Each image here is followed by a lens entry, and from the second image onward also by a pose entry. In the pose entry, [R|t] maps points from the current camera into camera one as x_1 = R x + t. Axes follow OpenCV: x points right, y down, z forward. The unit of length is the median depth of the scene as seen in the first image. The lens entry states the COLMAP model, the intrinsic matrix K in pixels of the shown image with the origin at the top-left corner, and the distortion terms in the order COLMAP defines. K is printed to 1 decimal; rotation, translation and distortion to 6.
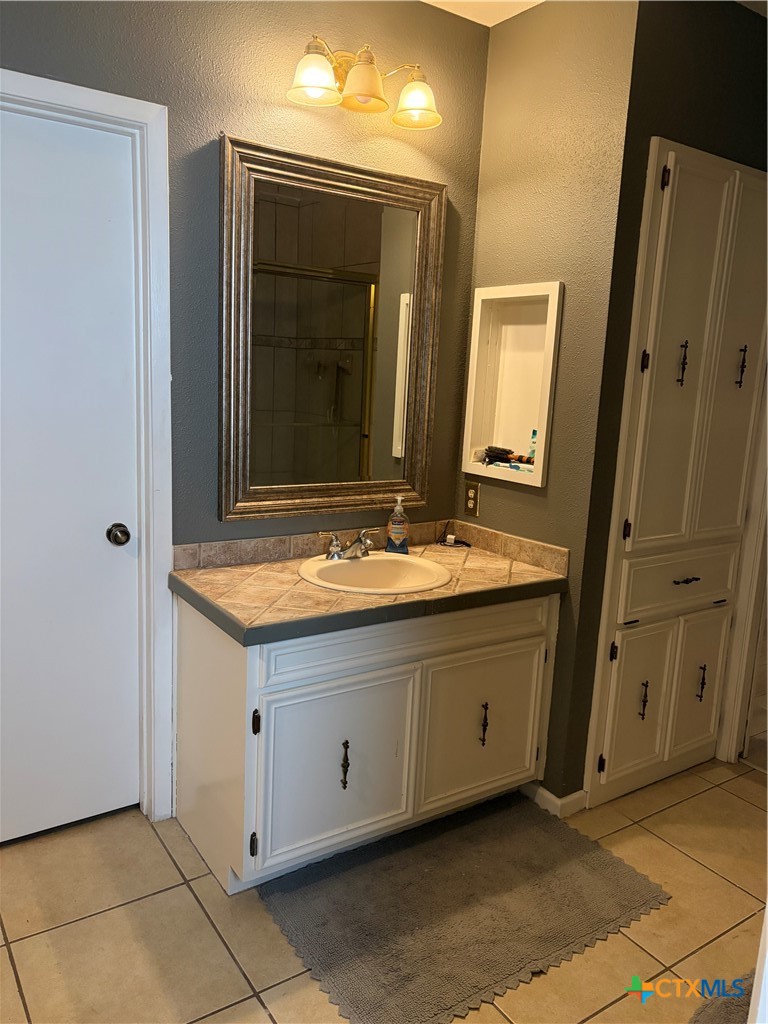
lens RADIAL K [[759.1, 0, 377.9], [0, 759.1, 513.5], [0, 0, 1]] dist [-0.006192, -0.000219]
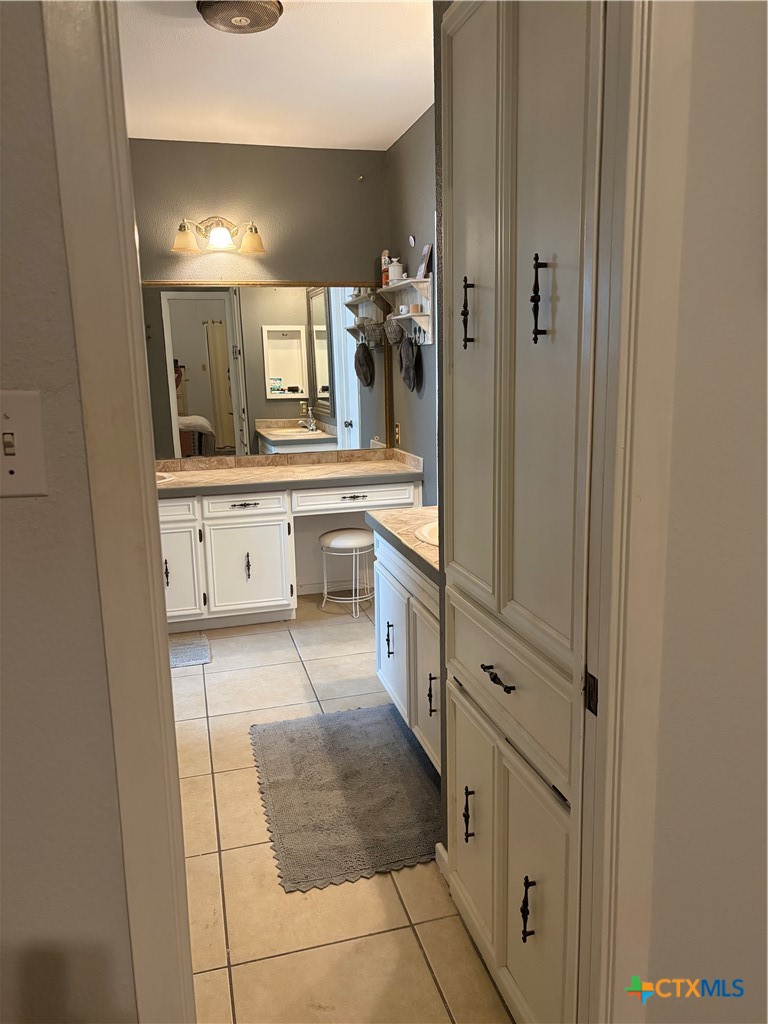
lens RADIAL K [[759.1, 0, 377.9], [0, 759.1, 513.5], [0, 0, 1]] dist [-0.006192, -0.000219]
pose [[-0.334536, 0.138841, -0.932099, 1.249739], [-0.163892, 0.965443, 0.202630, -0.168876], [0.928022, 0.220551, -0.300221, 1.381560]]
